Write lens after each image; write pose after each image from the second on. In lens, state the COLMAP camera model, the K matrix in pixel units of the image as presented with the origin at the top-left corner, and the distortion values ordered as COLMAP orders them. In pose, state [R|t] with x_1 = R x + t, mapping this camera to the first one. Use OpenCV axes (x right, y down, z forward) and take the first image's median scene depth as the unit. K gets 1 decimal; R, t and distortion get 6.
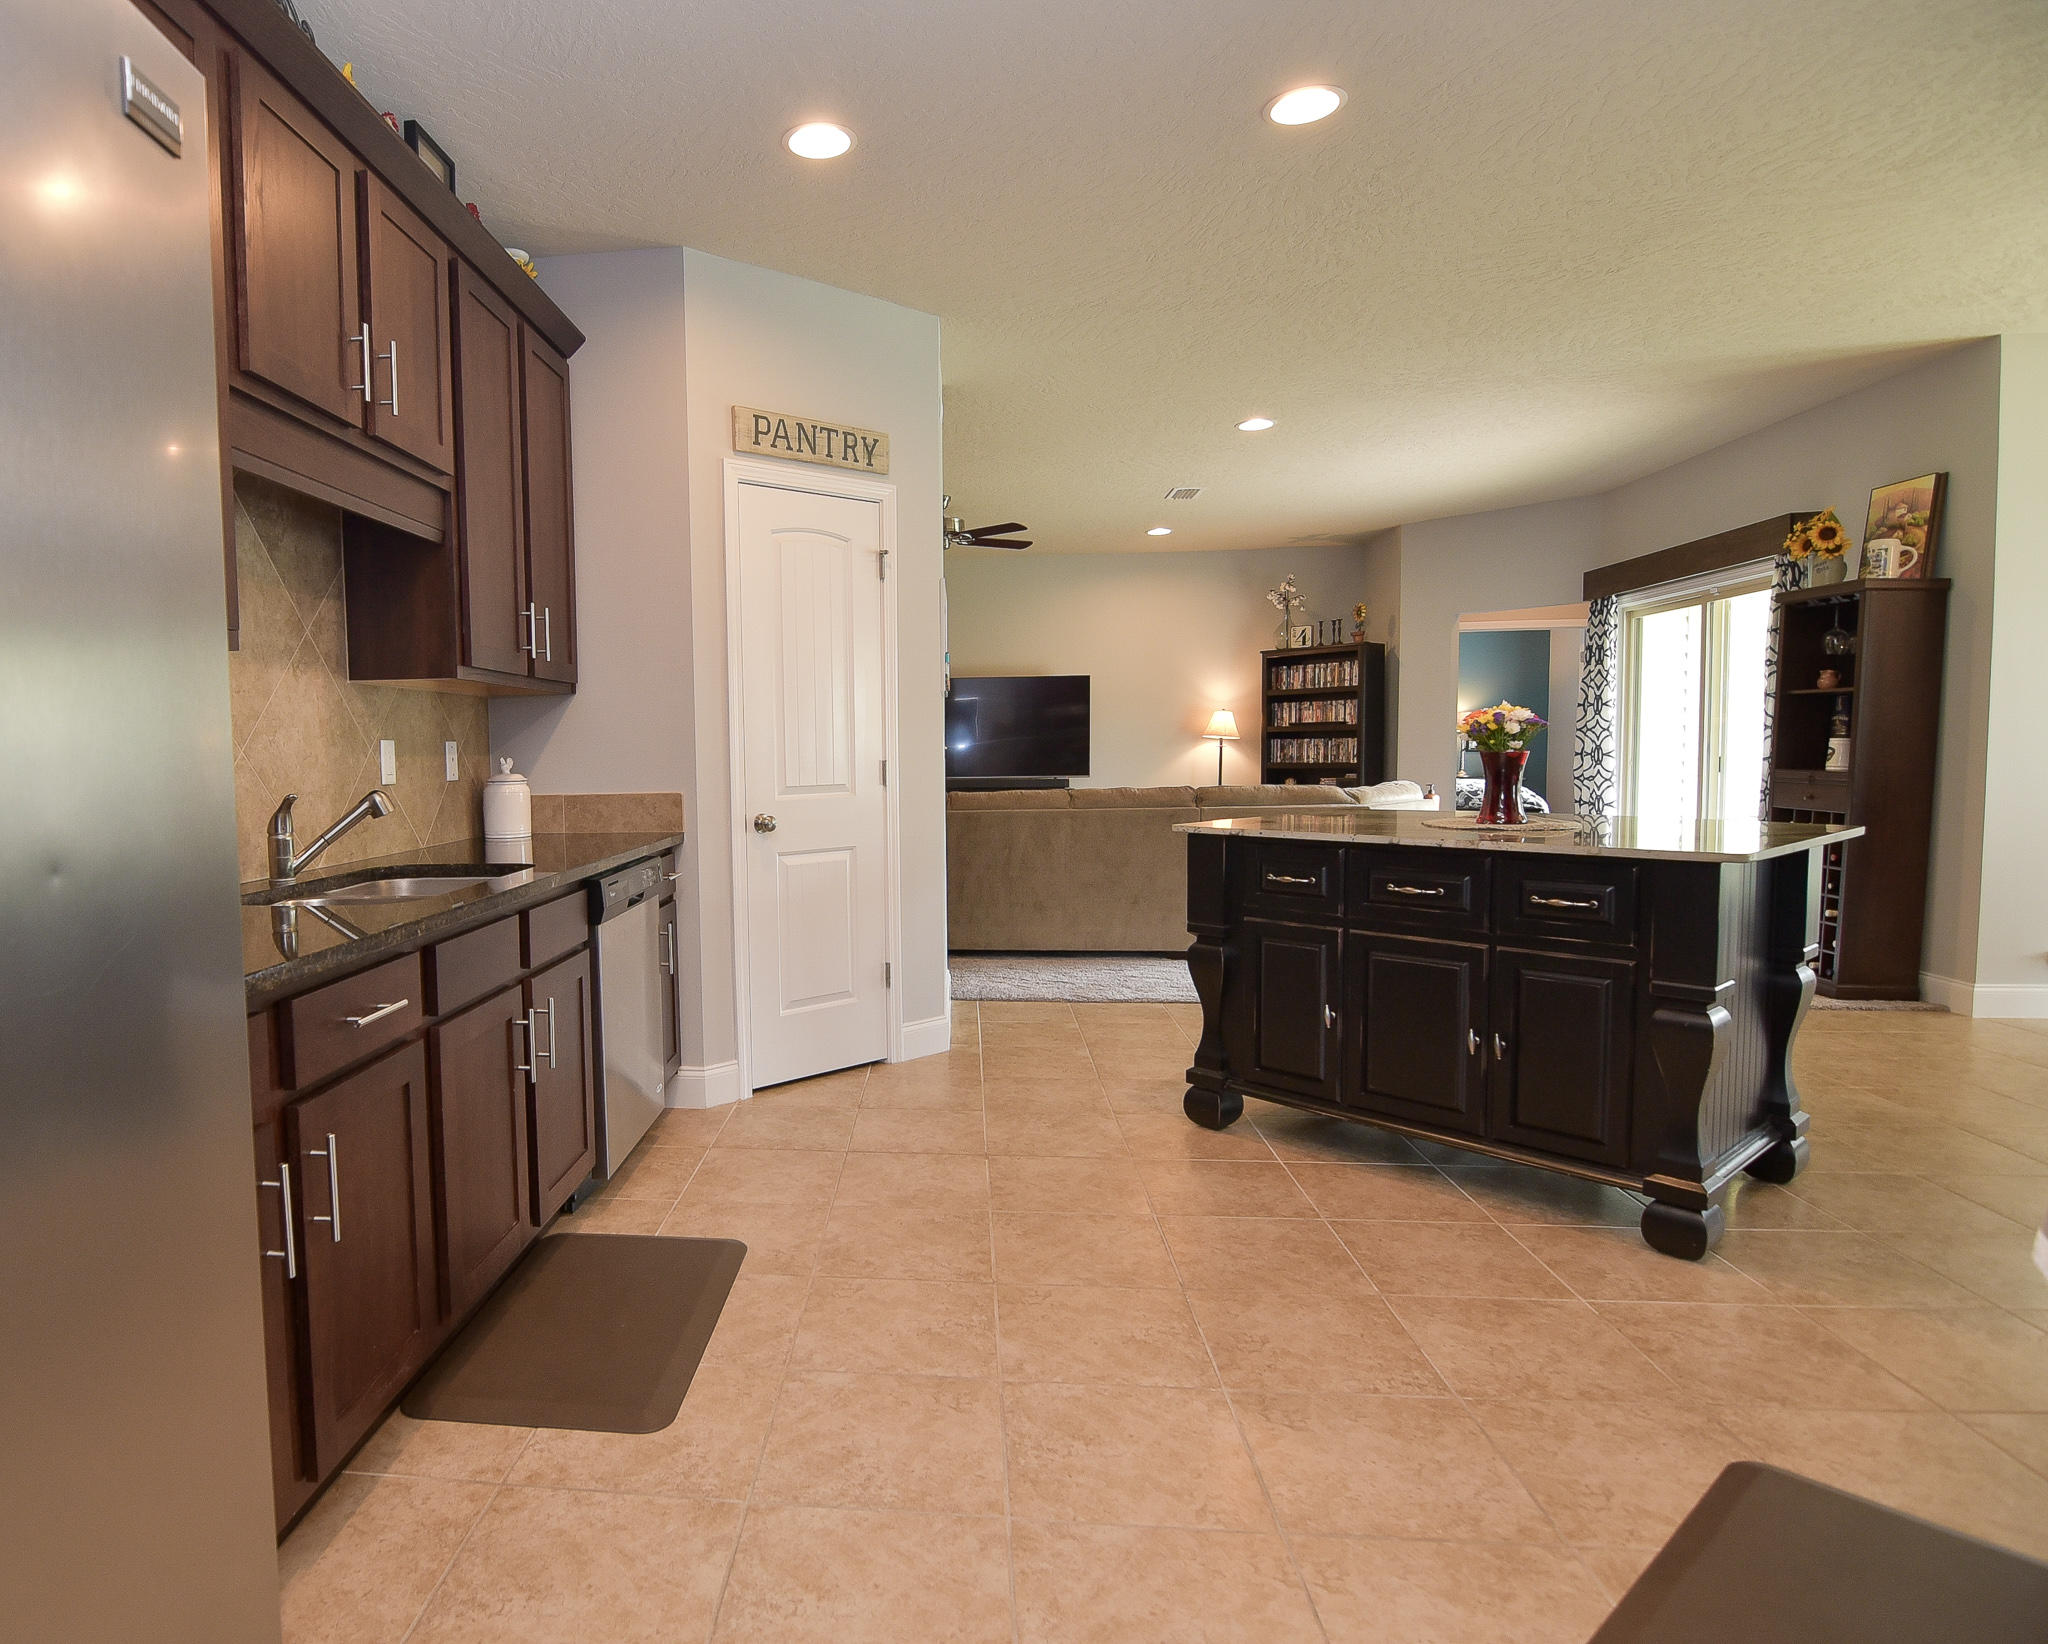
lens RADIAL K [[1212.5, 0, 795.2], [0, 1212.5, 830.3], [0, 0, 1]] dist [-0.000793, -0.014808]
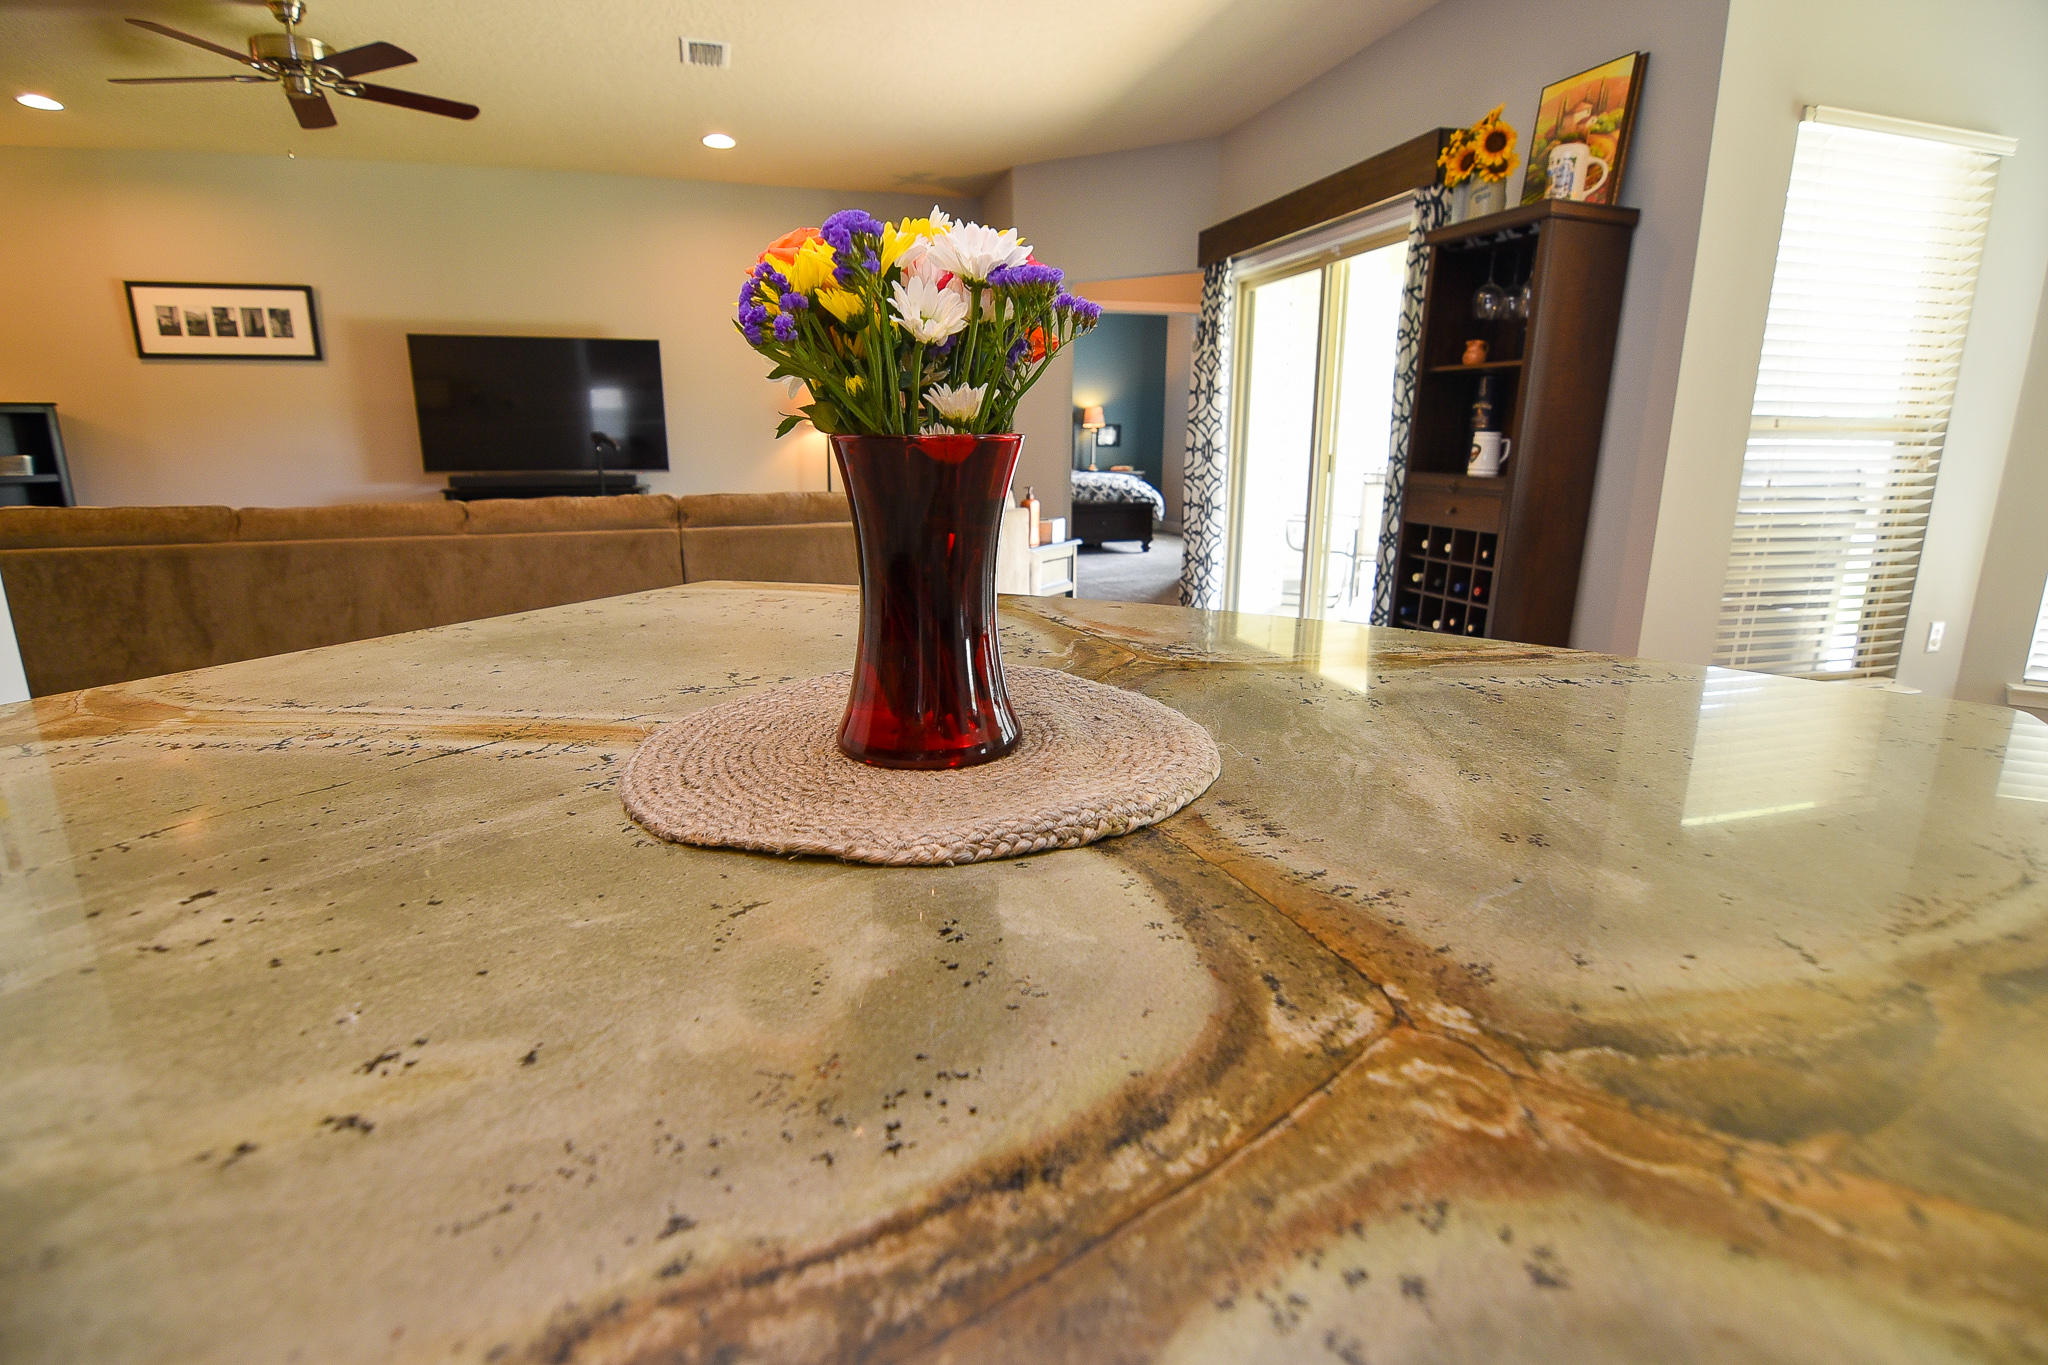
lens RADIAL K [[996.3, 0, 1016.0], [0, 996.3, 684.1], [0, 0, 1]] dist [-0.001532, -0.014246]
pose [[0.917348, -0.080646, 0.389832, 0.295180], [0.012160, 0.984484, 0.175050, -0.029410], [-0.397900, -0.155841, 0.904096, 0.461117]]
